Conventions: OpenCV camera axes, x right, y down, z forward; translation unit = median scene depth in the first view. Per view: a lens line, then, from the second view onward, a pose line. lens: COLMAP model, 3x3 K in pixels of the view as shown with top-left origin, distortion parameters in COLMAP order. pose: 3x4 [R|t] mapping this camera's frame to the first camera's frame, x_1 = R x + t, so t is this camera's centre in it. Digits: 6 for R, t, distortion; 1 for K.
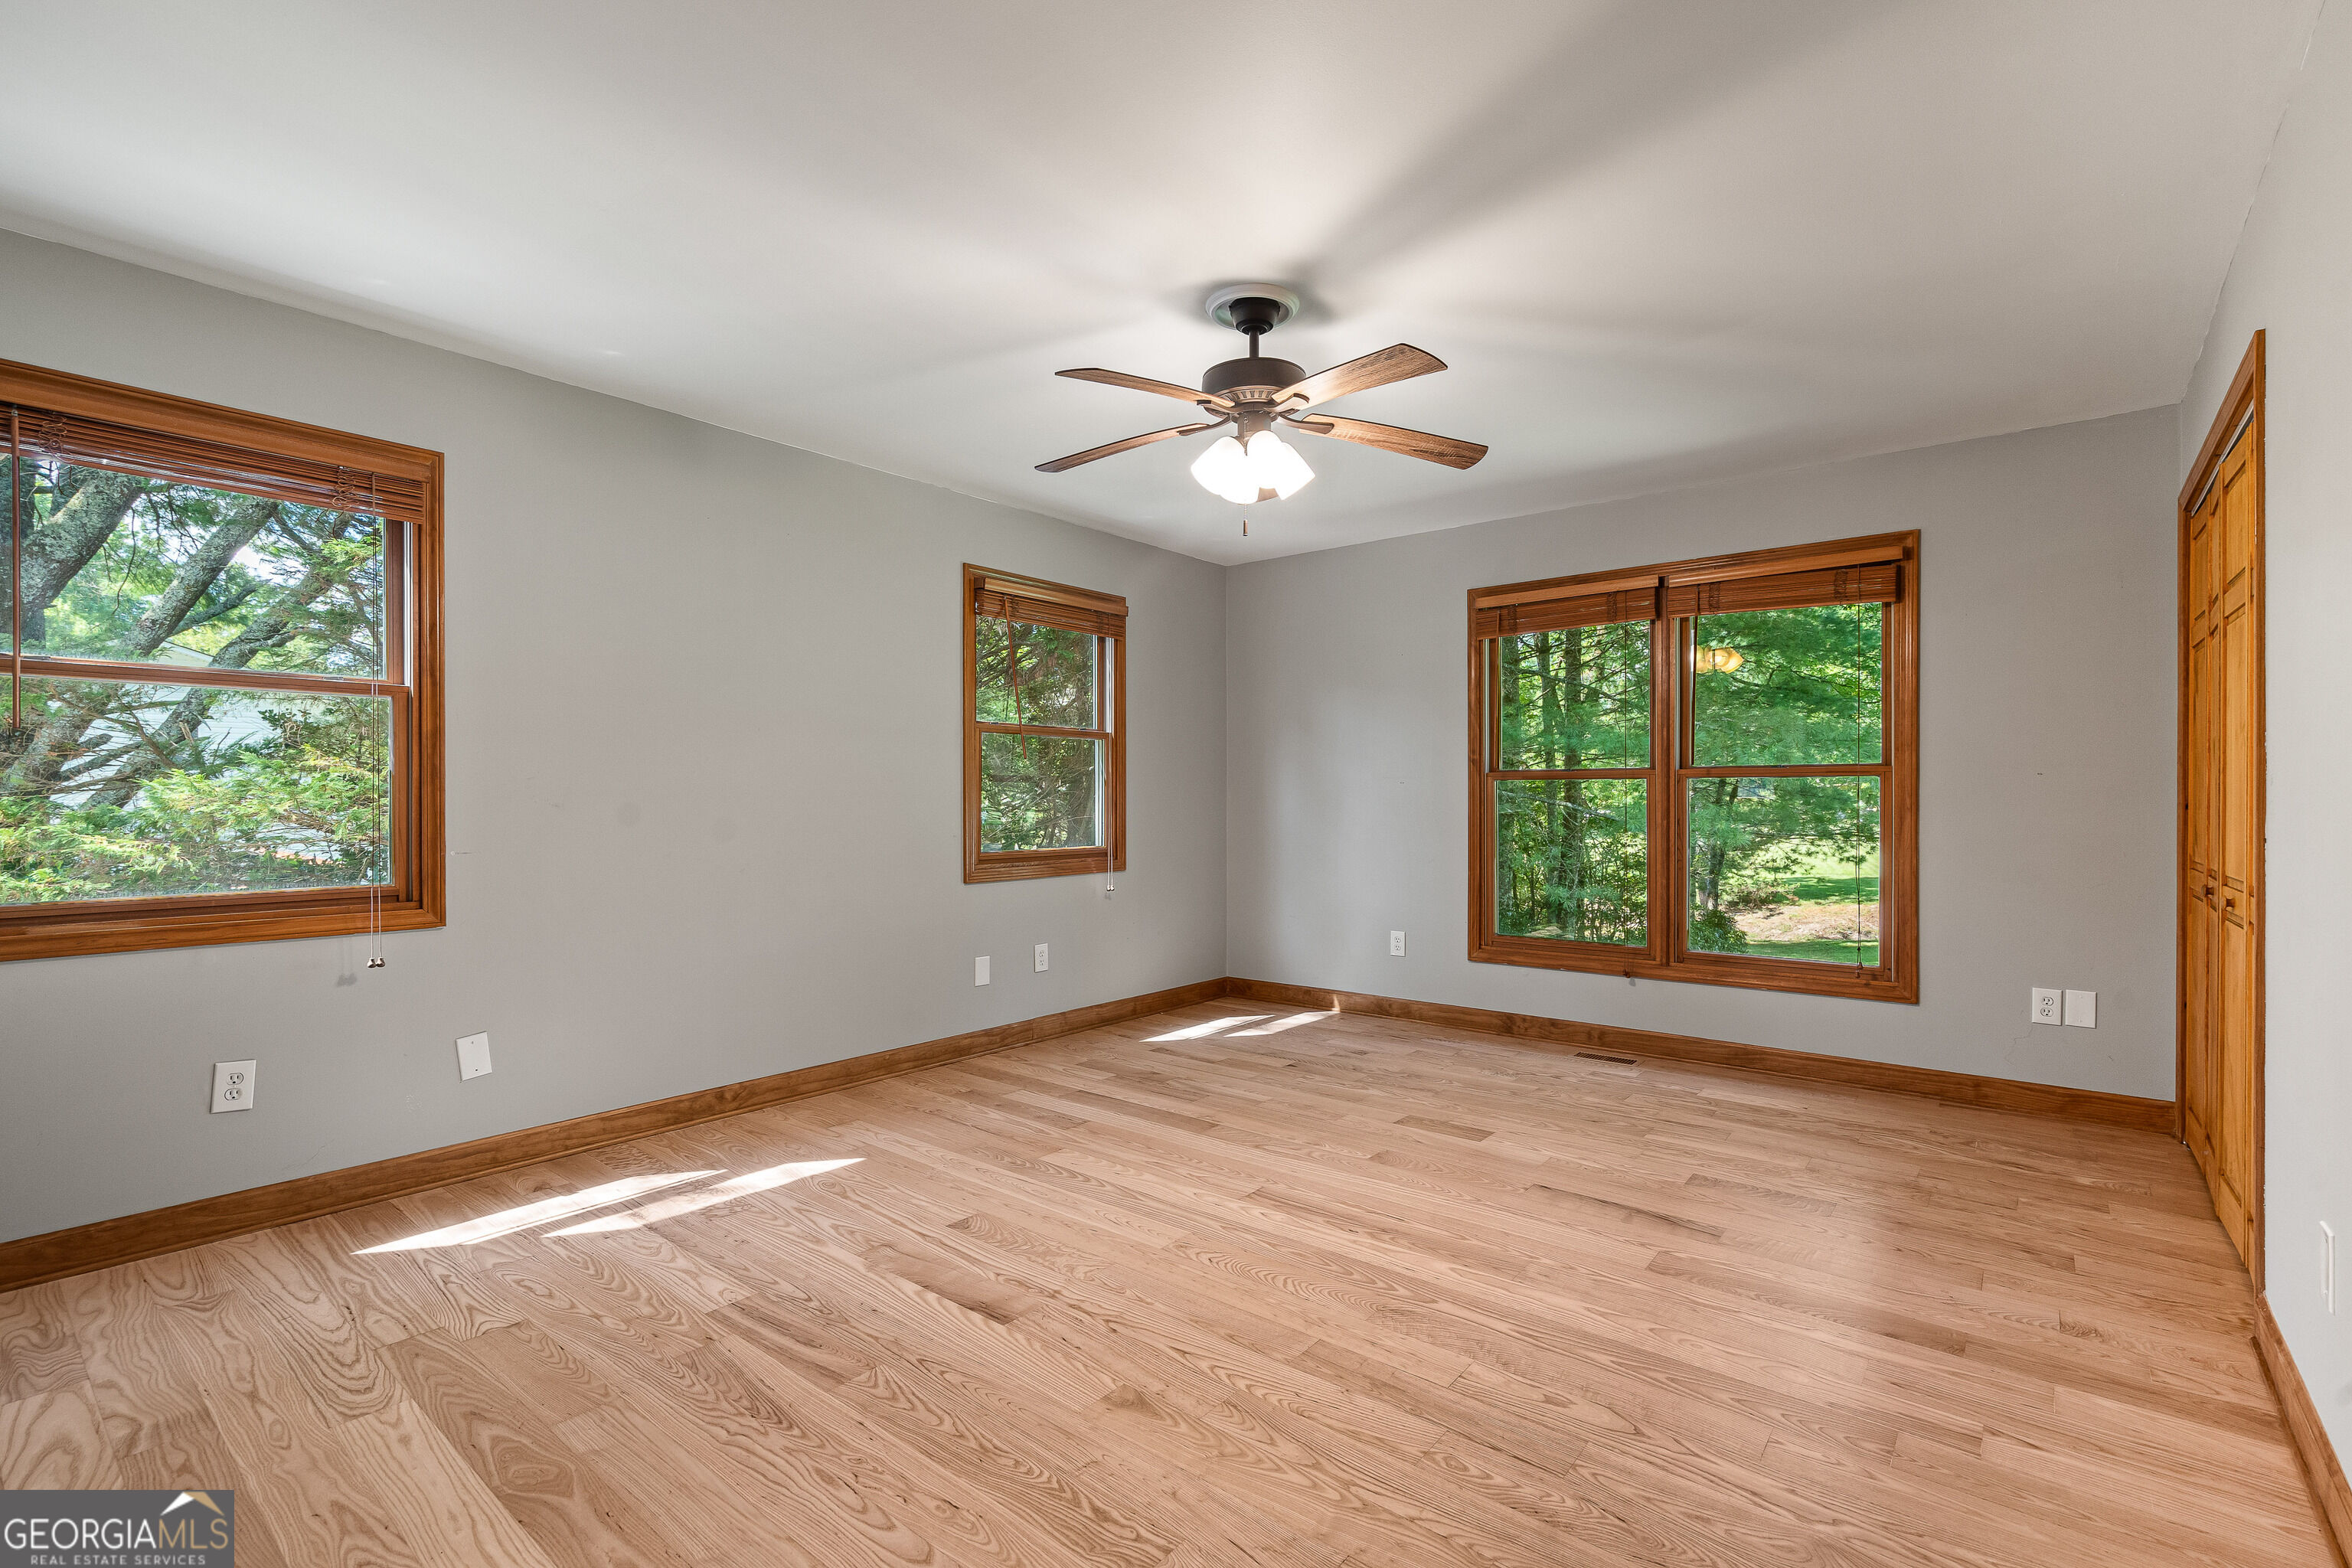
lens RADIAL K [[1060.9, 0, 1175.5], [0, 1060.9, 795.3], [0, 0, 1]] dist [-0.003966, 0.000130]
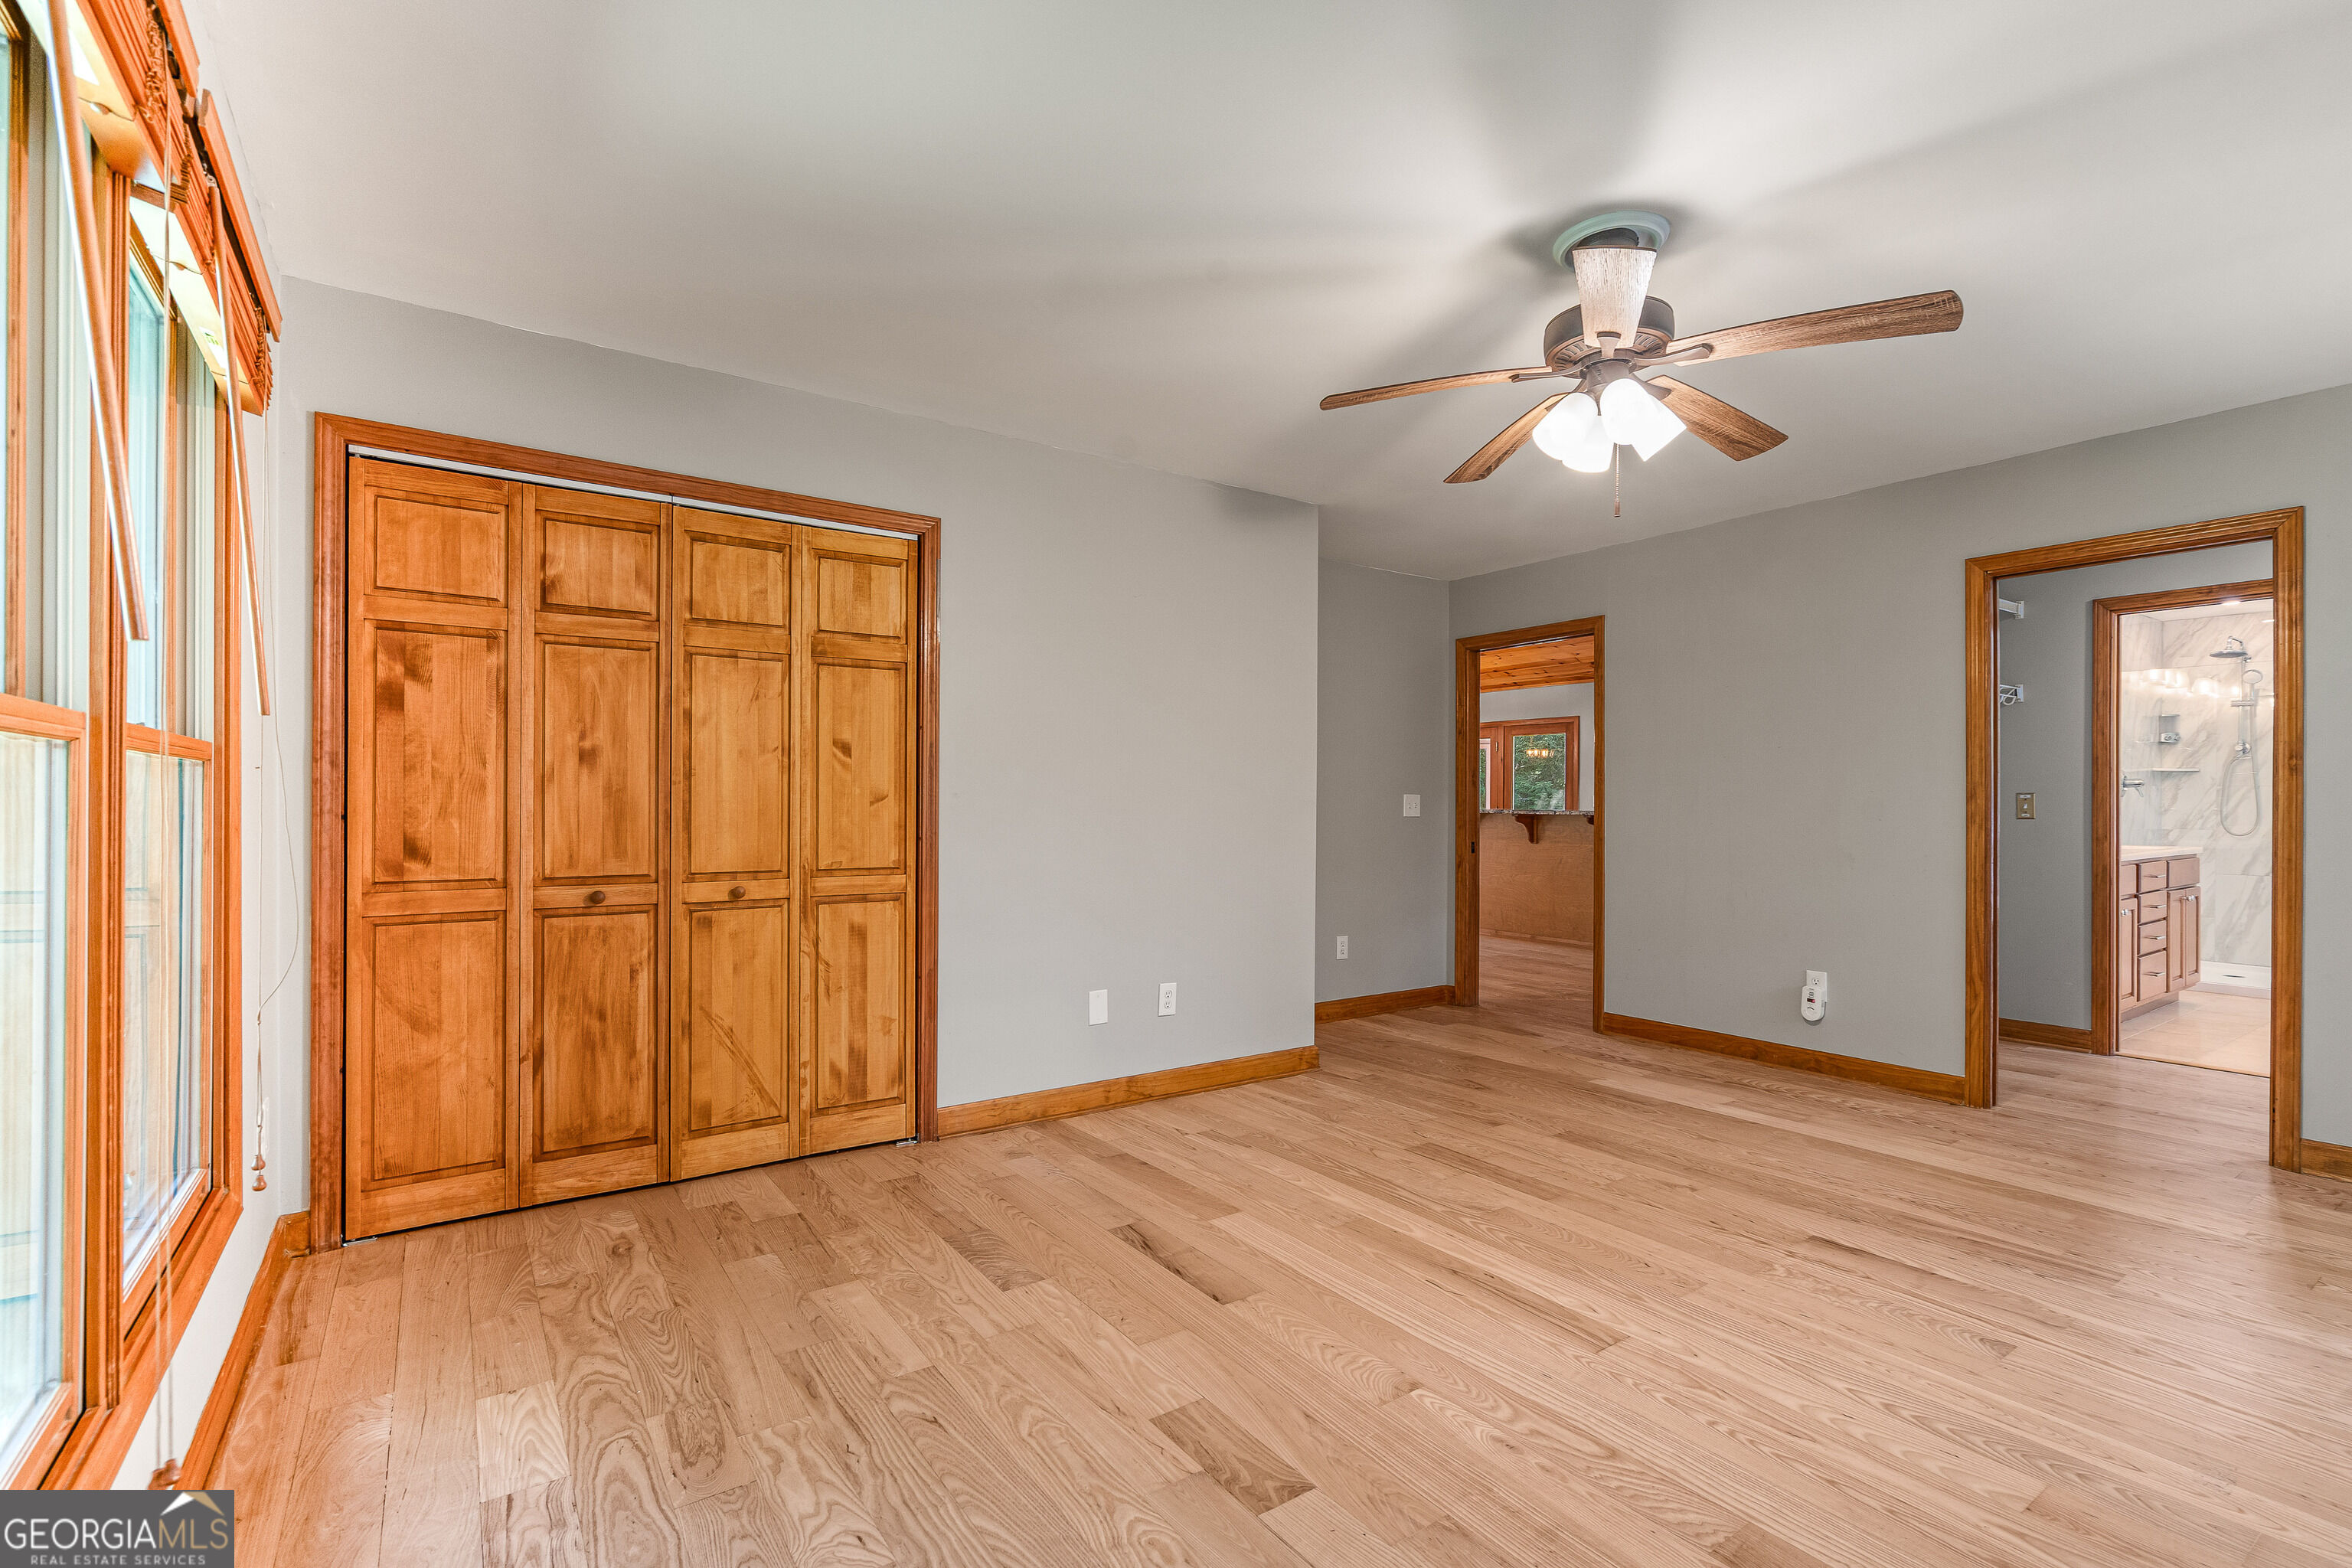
lens RADIAL K [[1060.9, 0, 1176.3], [0, 1060.9, 797.0], [0, 0, 1]] dist [-0.003966, 0.000130]
pose [[-0.963116, 0.000412, 0.269085, 0.181075], [-0.001793, 0.999967, -0.007948, 0.000279], [-0.269079, -0.008137, -0.963084, 1.968470]]
